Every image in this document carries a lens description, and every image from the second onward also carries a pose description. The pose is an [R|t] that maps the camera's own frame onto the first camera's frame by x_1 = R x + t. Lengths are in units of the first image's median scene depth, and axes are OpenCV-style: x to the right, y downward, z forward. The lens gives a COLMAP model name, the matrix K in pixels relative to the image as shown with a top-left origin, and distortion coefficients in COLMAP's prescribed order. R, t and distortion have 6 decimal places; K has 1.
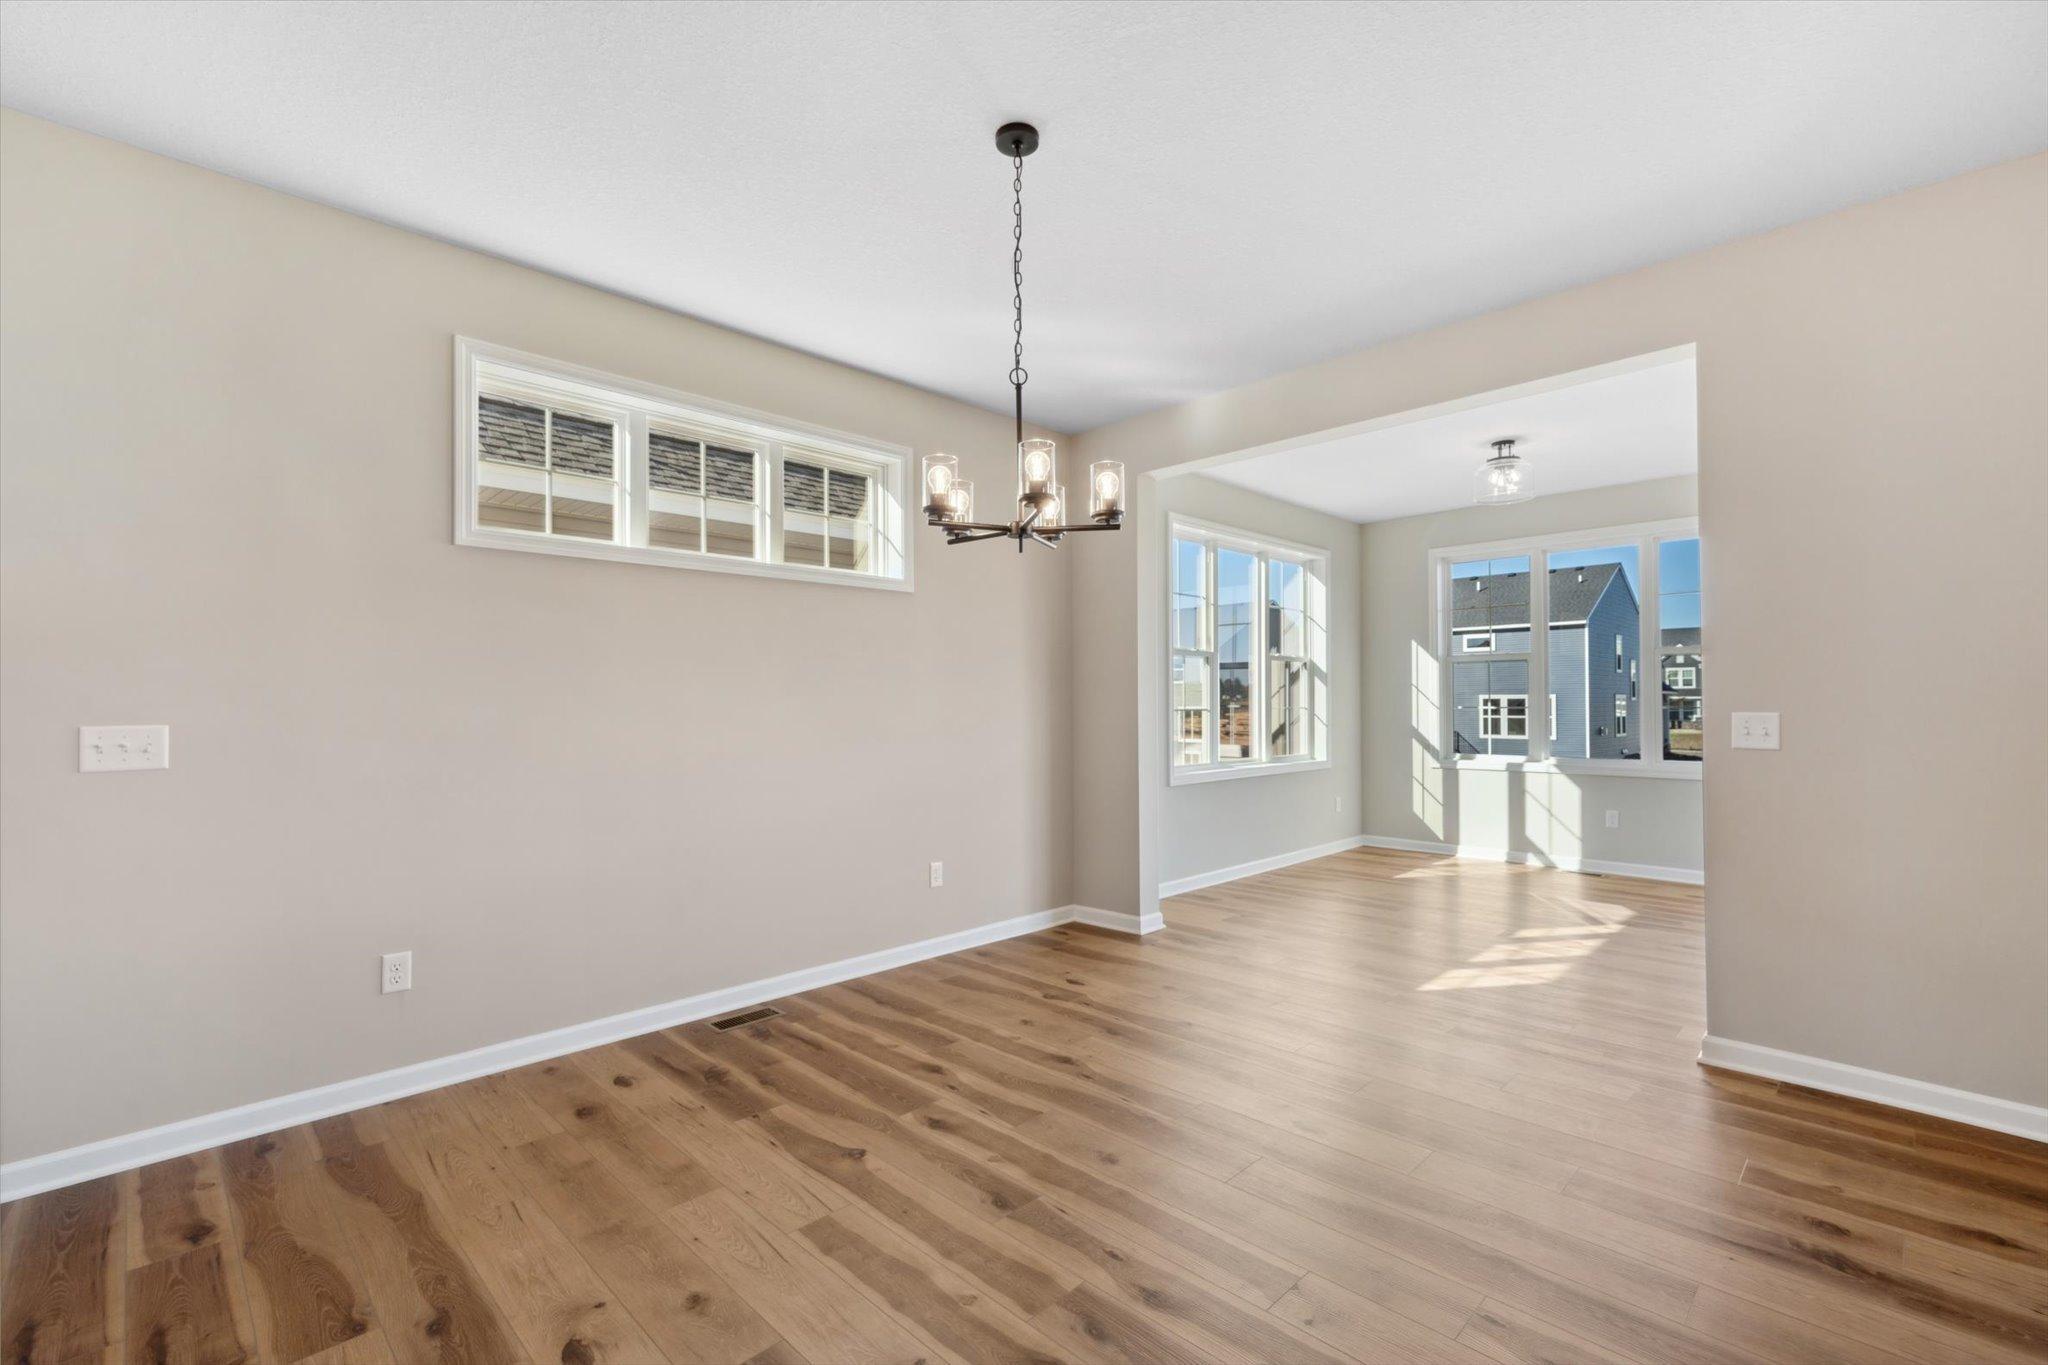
lens RADIAL K [[886.2, 0, 1031.9], [0, 886.2, 696.9], [0, 0, 1]] dist [0.011409, -0.001992]
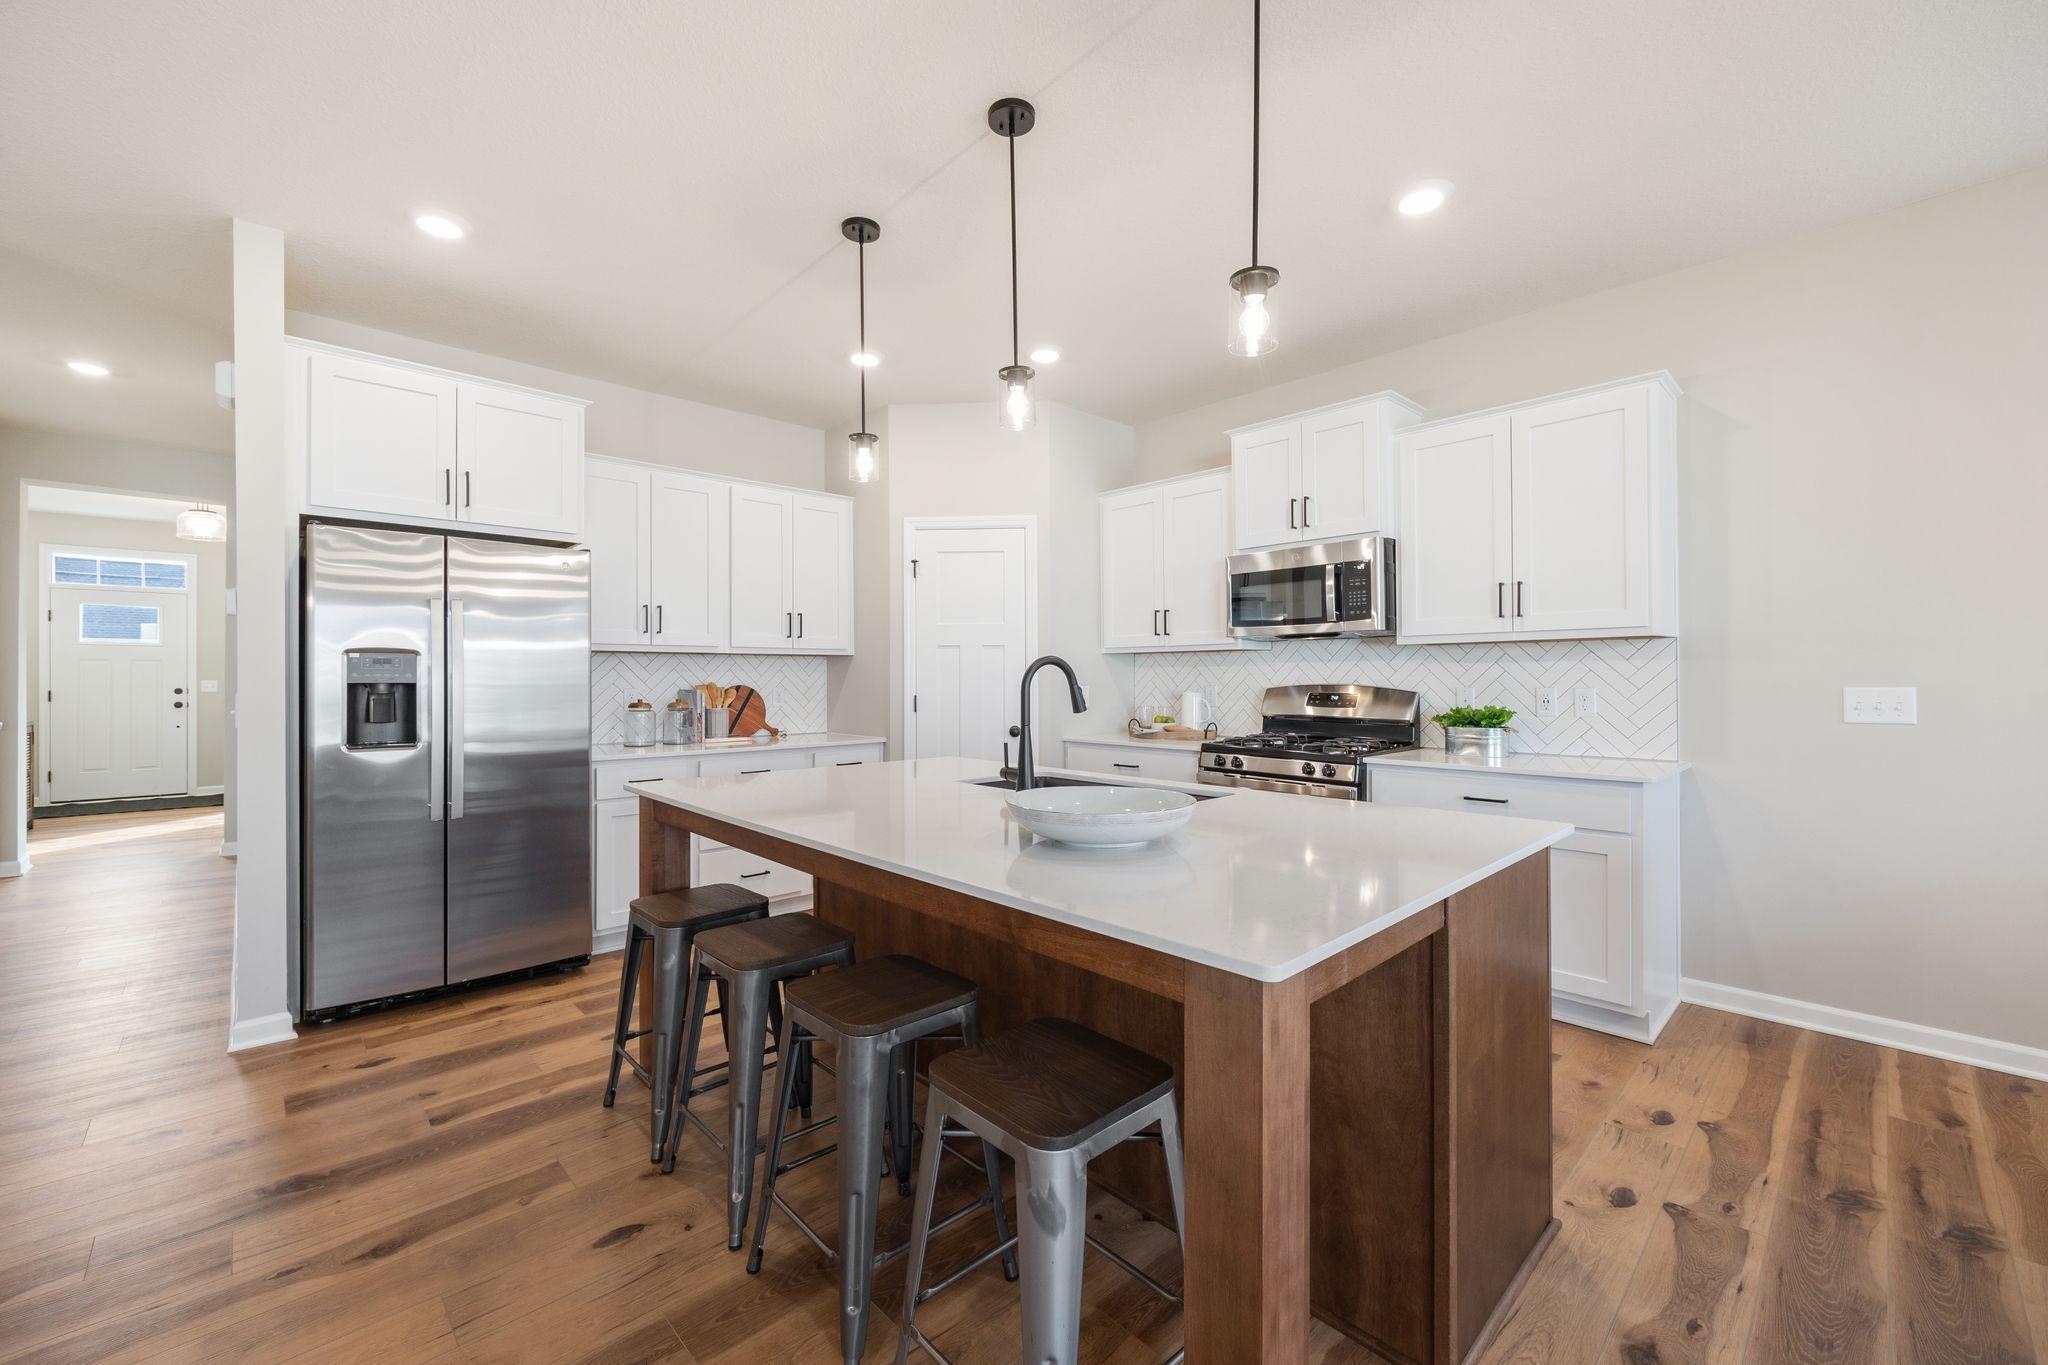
lens RADIAL K [[815.2, 0, 1010.4], [0, 815.2, 672.3], [0, 0, 1]] dist [0.006376, -0.001033]
pose [[-0.036937, -0.005147, -0.999304, 0.107037], [0.009791, 0.999937, -0.005512, 0.002734], [0.999270, -0.009988, -0.036884, -0.102846]]
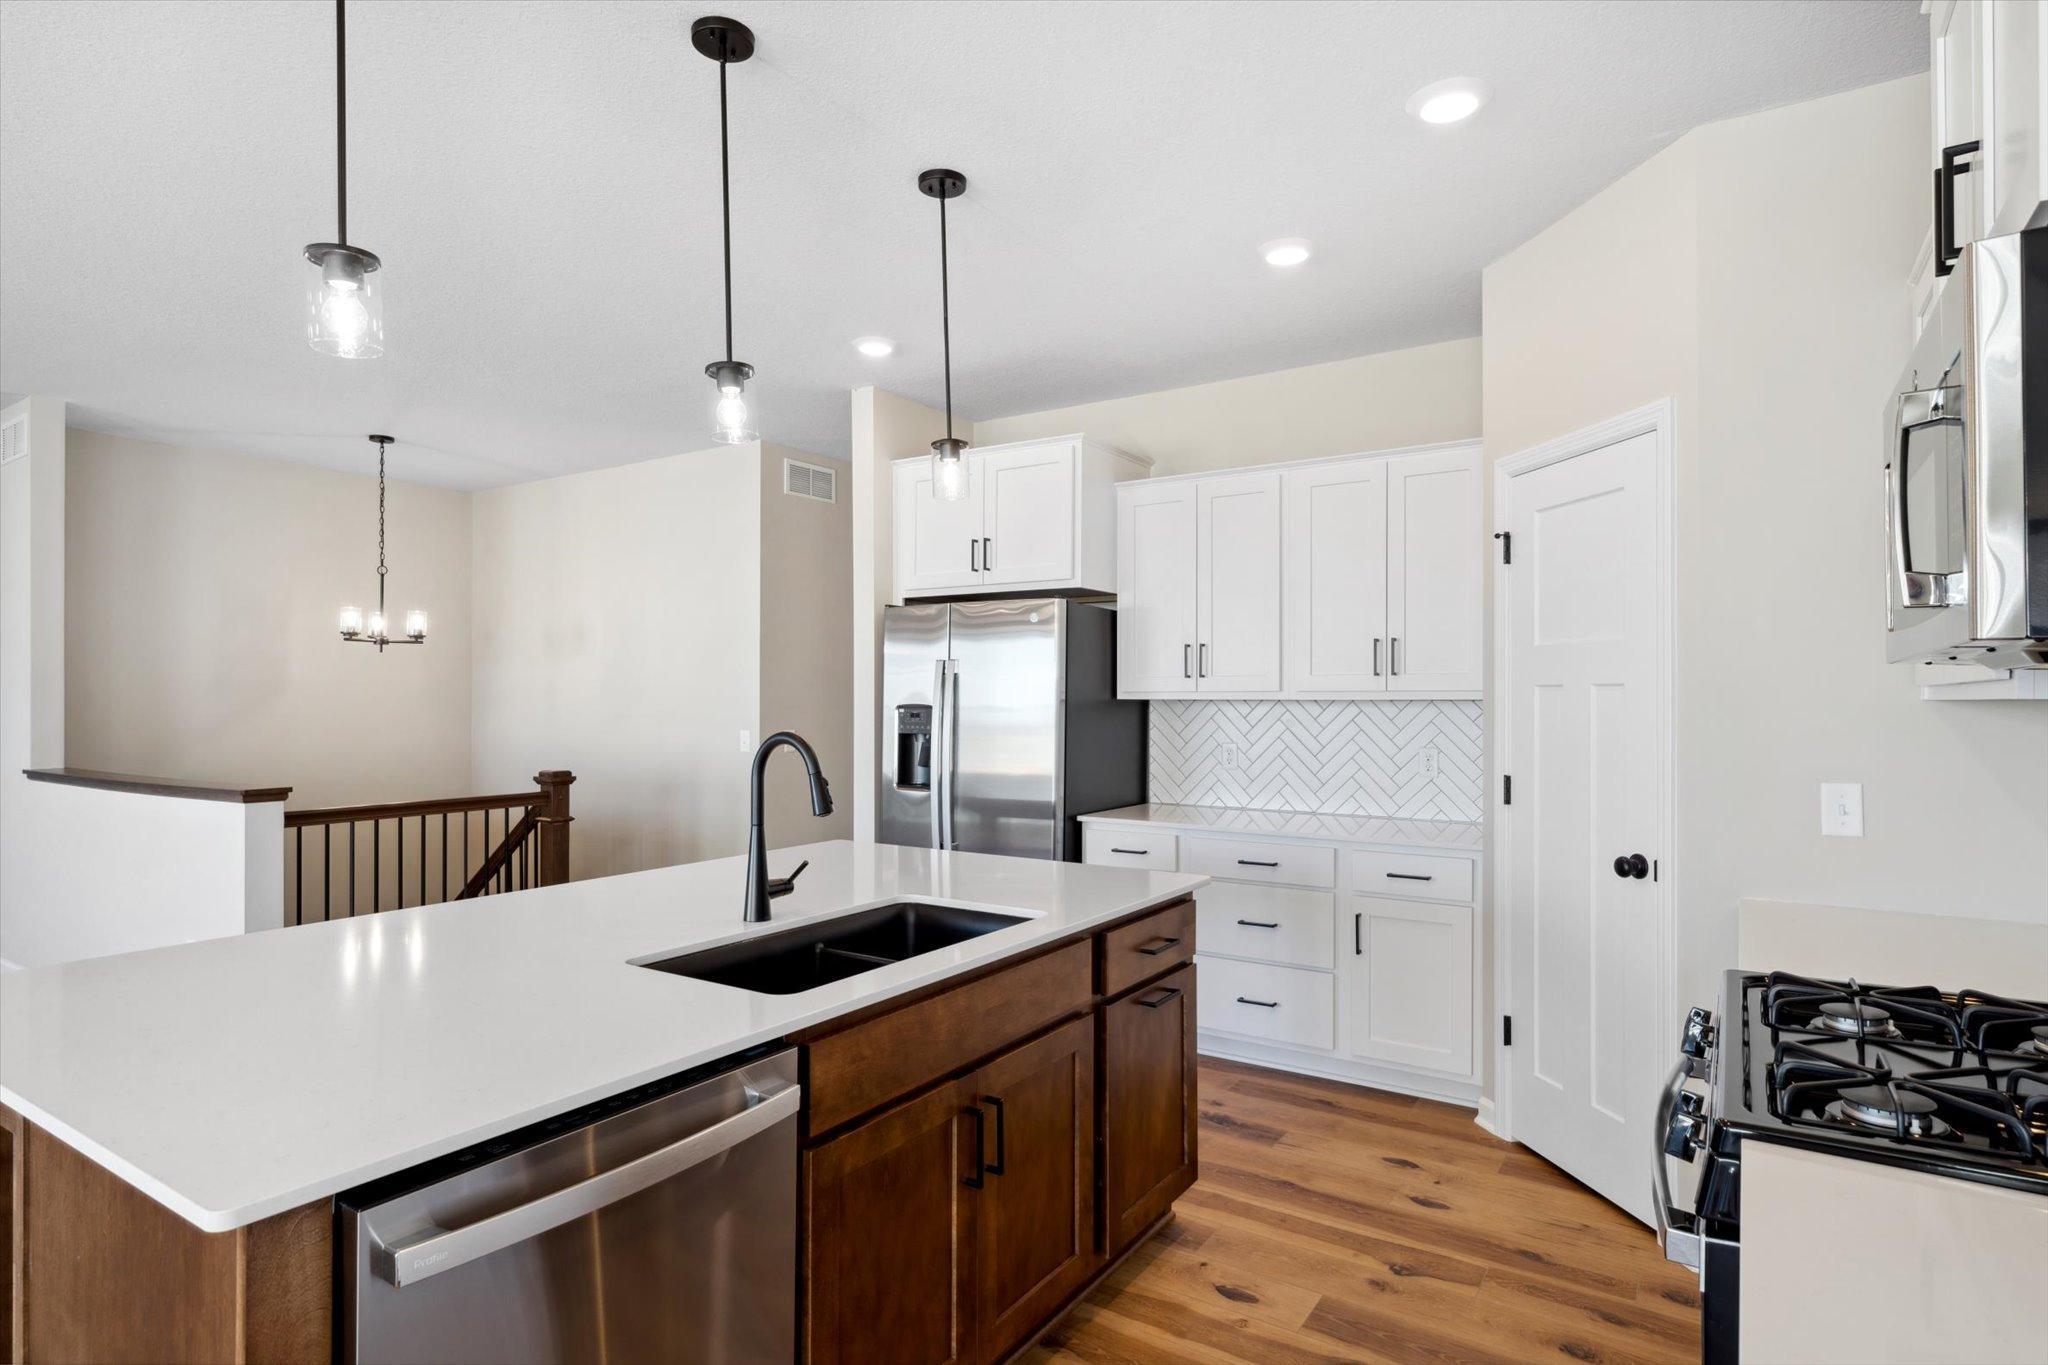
lens RADIAL K [[1072.4, 0, 1035.5], [0, 1072.4, 674.1], [0, 0, 1]] dist [0.003650, 0.000382]
pose [[-0.974522, -0.002652, -0.224274, -0.540219], [0.003112, 0.999674, -0.025341, -0.035375], [0.224268, -0.025393, -0.974197, 0.521010]]
